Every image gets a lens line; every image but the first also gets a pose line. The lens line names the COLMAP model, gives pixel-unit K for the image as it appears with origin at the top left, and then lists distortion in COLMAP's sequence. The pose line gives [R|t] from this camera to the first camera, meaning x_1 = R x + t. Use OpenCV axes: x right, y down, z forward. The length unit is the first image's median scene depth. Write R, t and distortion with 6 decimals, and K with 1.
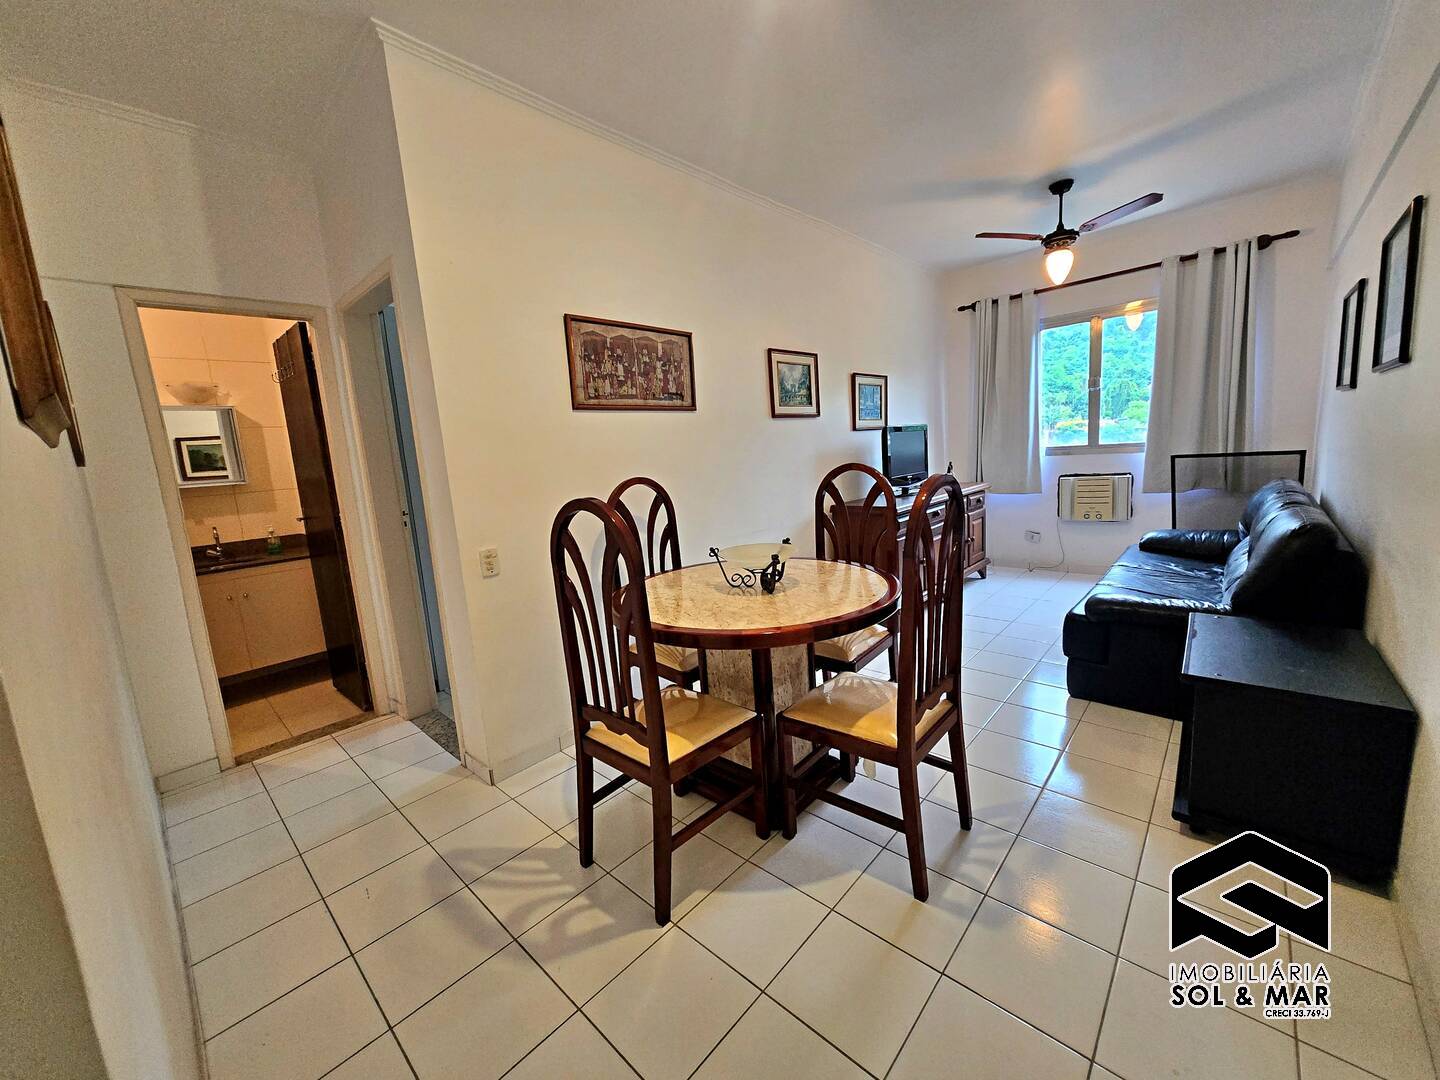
lens RADIAL K [[561.4, 0, 717.8], [0, 561.4, 530.6], [0, 0, 1]] dist [0.000980, 0.000234]
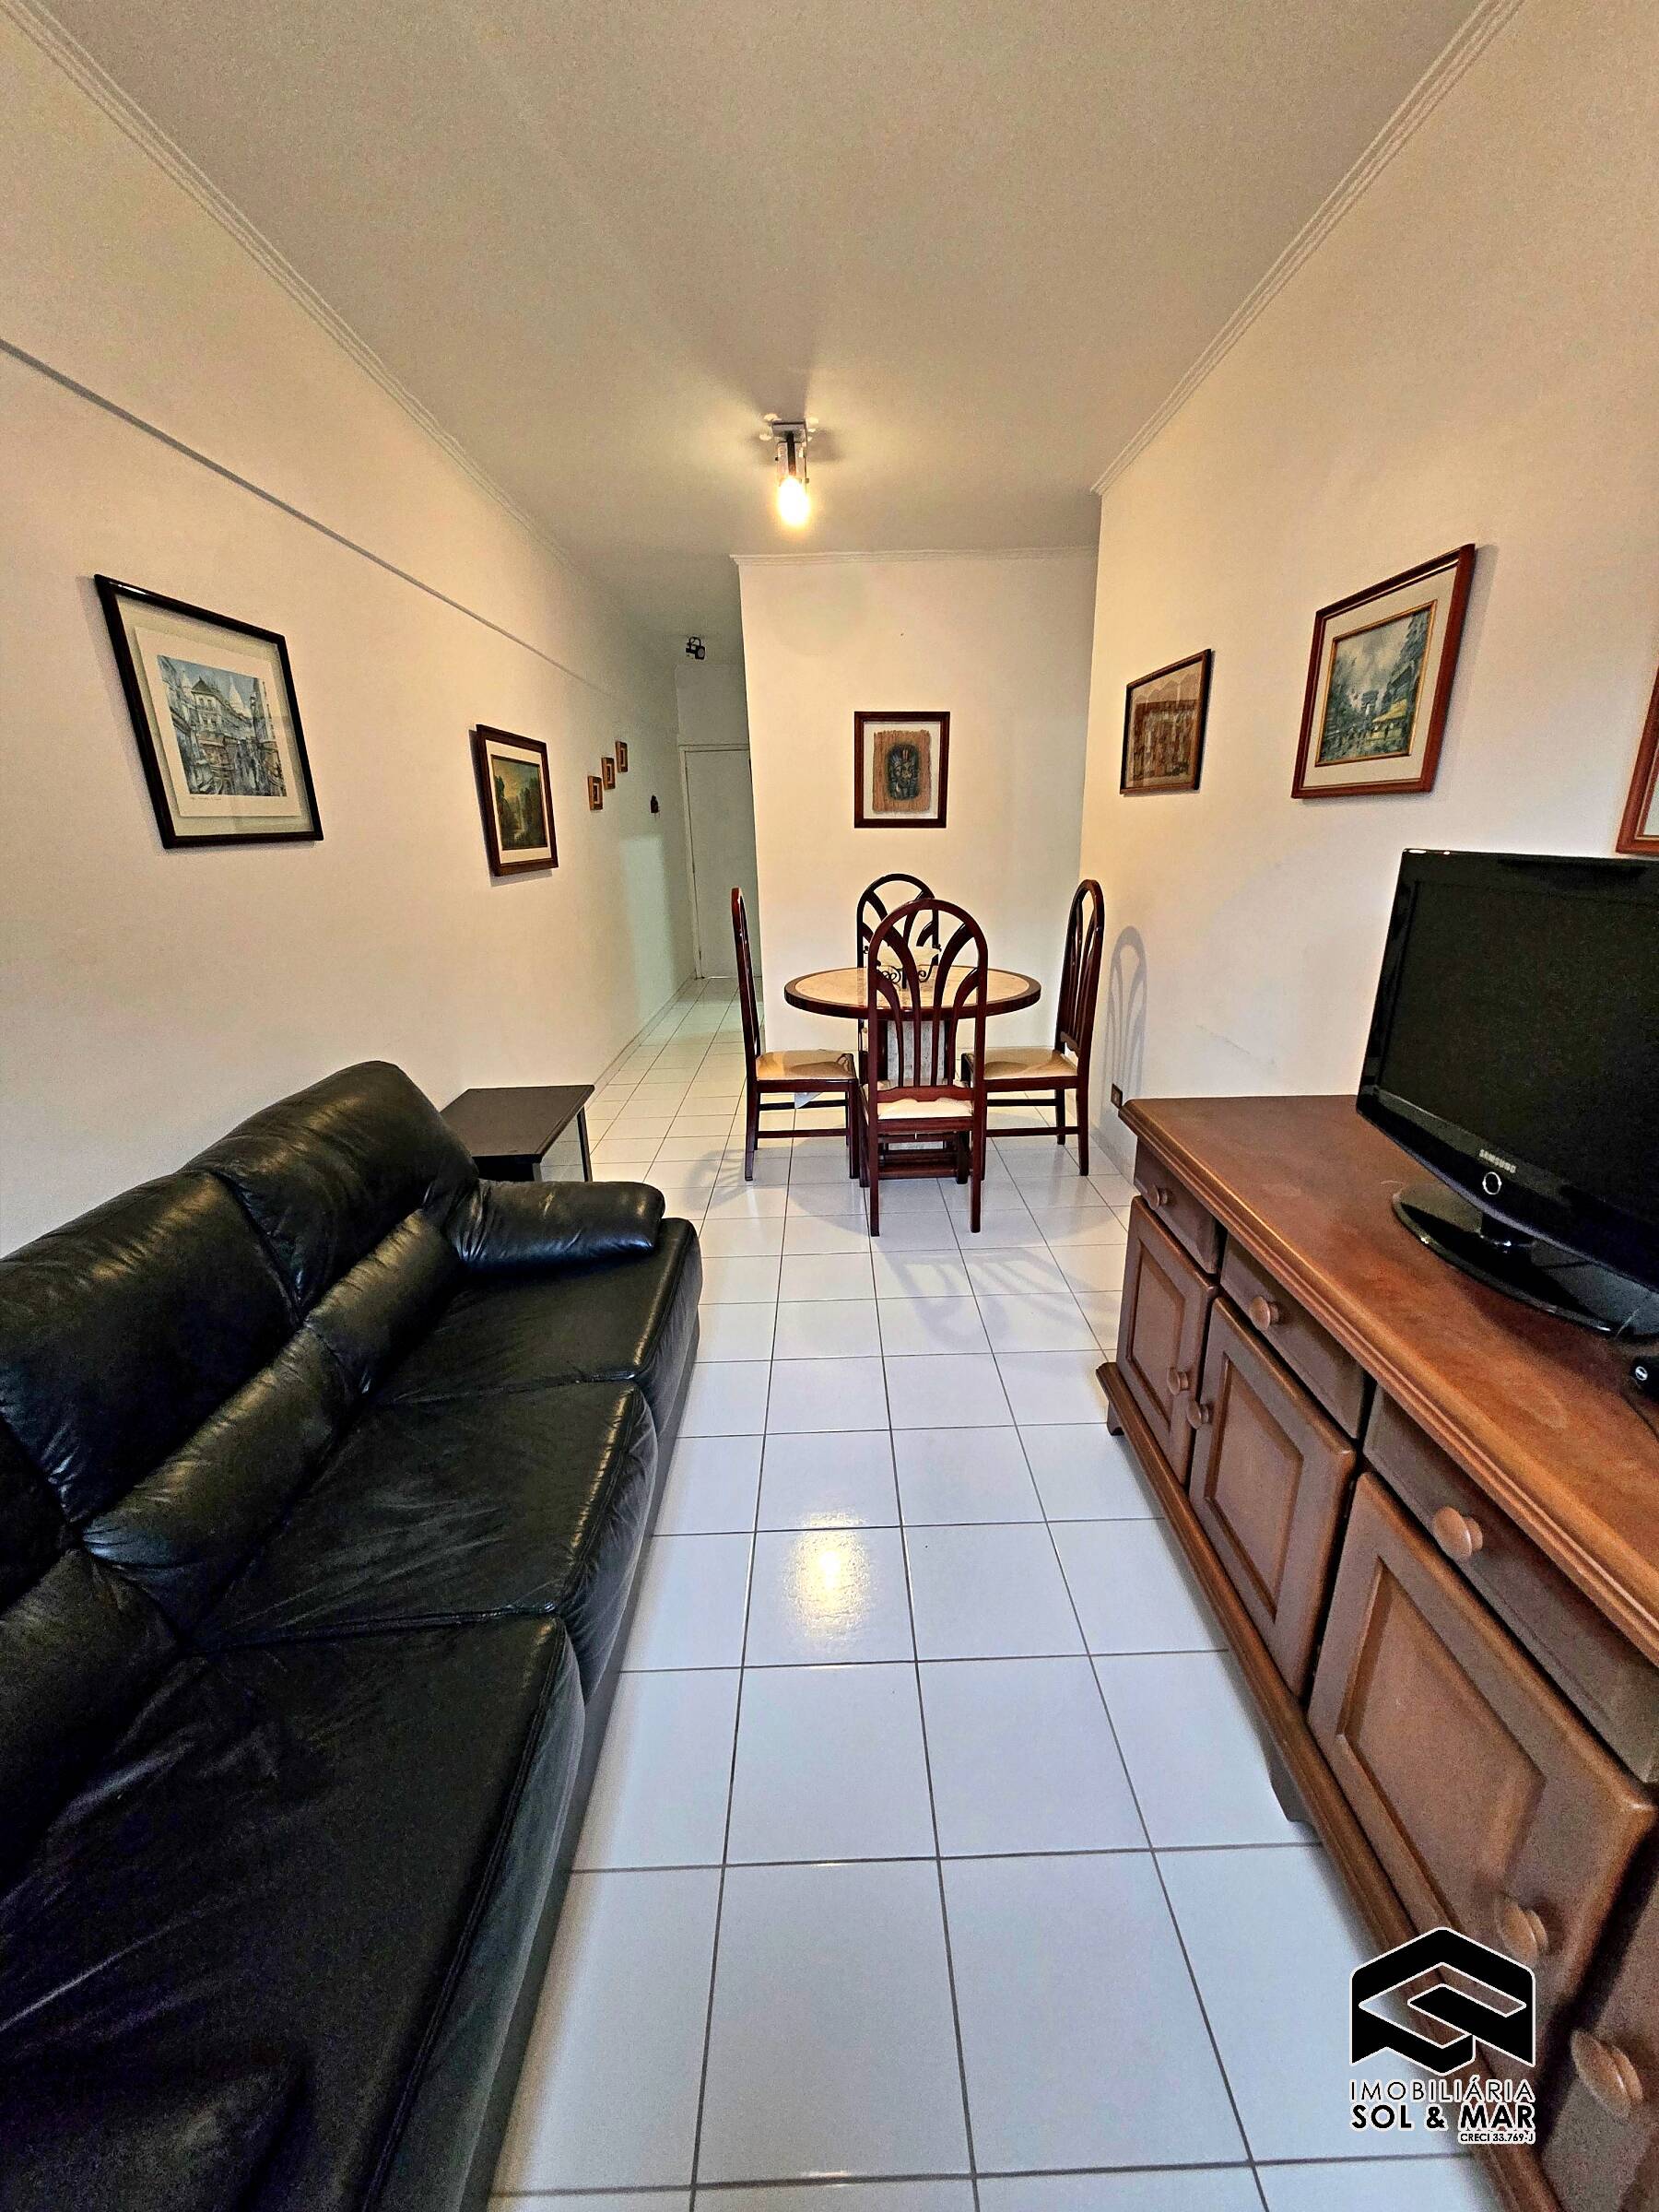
lens RADIAL K [[862.3, 0, 841.7], [0, 862.3, 1109.3], [0, 0, 1]] dist [0.000980, 0.000234]
pose [[-0.724044, 0.291797, -0.624992, 0.760340], [-0.035417, 0.889186, 0.456174, -0.263226], [0.688844, 0.352425, -0.633475, 1.198754]]
